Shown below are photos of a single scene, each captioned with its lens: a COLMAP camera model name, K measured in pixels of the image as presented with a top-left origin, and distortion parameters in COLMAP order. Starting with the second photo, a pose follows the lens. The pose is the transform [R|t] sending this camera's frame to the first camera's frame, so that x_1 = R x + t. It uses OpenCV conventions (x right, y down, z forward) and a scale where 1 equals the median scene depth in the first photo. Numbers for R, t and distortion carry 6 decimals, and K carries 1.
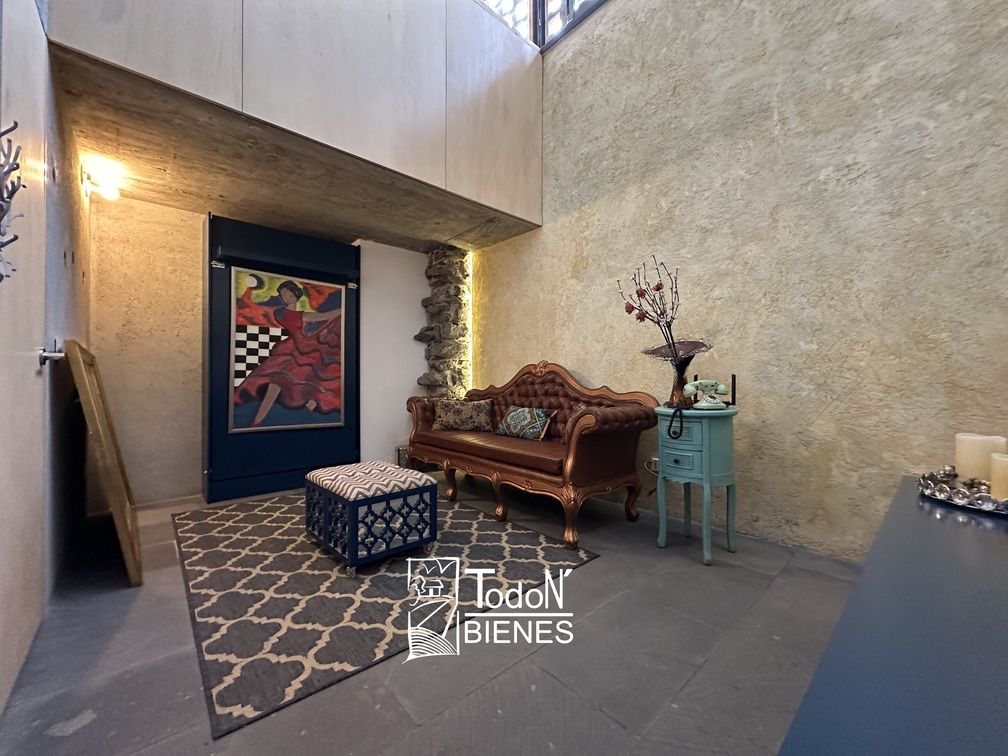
lens RADIAL K [[402.0, 0, 504.1], [0, 402.0, 378.0], [0, 0, 1]] dist [-0.003593, 0.001777]
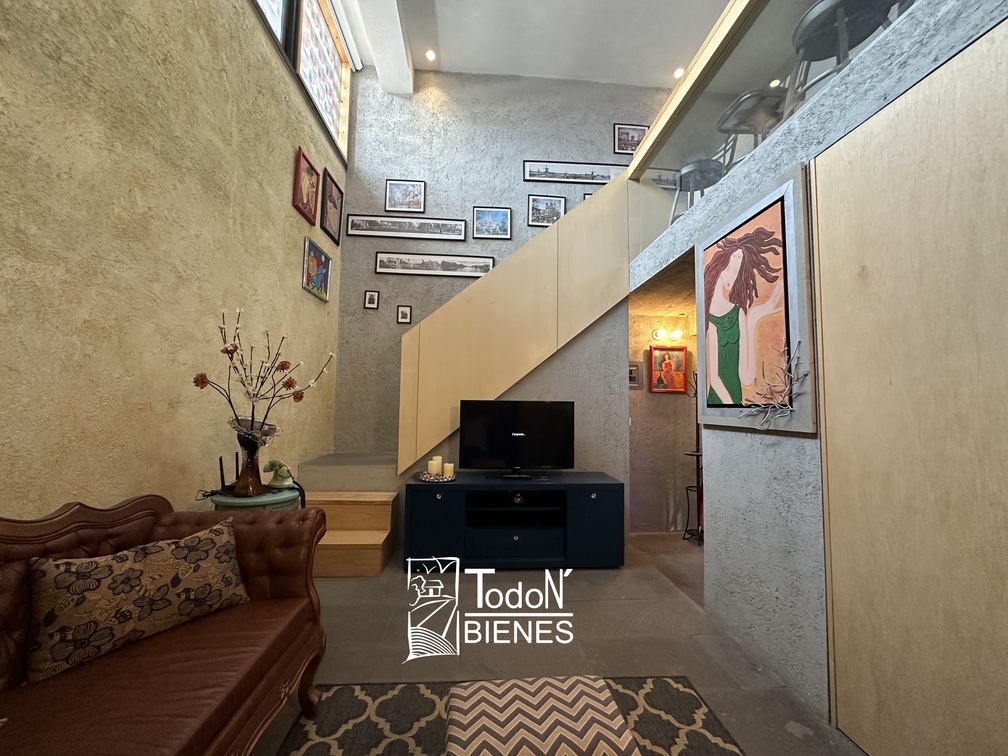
lens RADIAL K [[402.0, 0, 505.4], [0, 402.0, 378.0], [0, 0, 1]] dist [-0.003593, 0.001777]
pose [[-0.787346, 0.036627, 0.615423, -0.519590], [-0.015199, 0.996777, -0.078768, -0.113692], [-0.616325, -0.071372, -0.784251, 1.257546]]
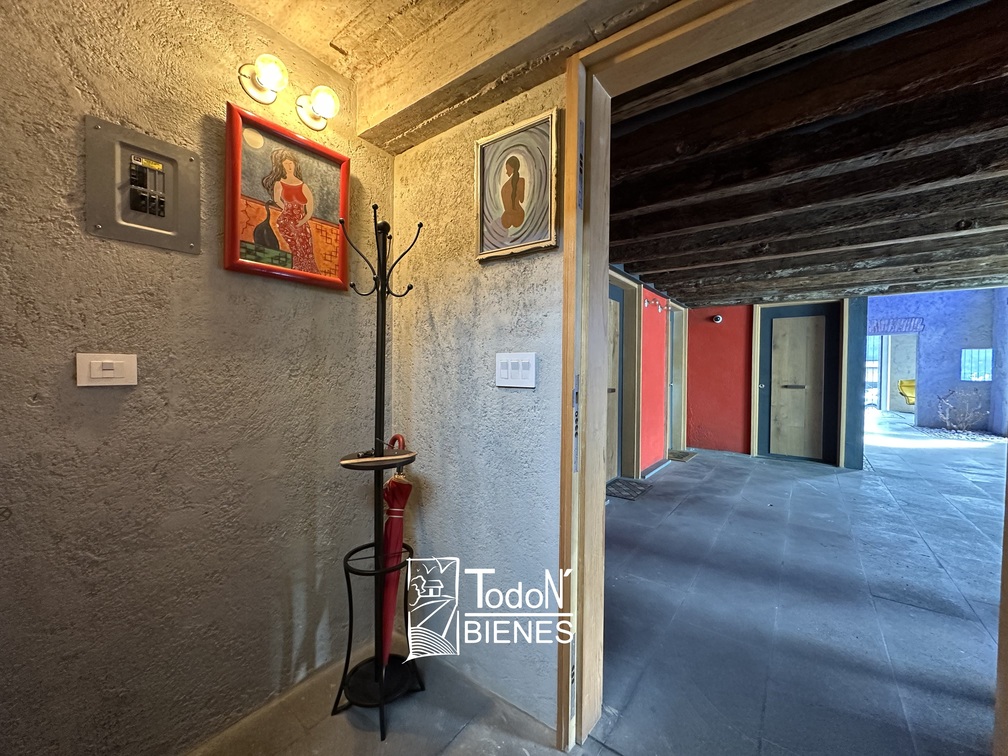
lens RADIAL K [[402.0, 0, 506.3], [0, 402.0, 374.5], [0, 0, 1]] dist [-0.003593, 0.001777]
pose [[-0.981524, -0.001092, -0.191337, -0.374795], [-0.004499, 0.999839, 0.017371, -0.097386], [0.191287, 0.017911, -0.981371, 0.738687]]
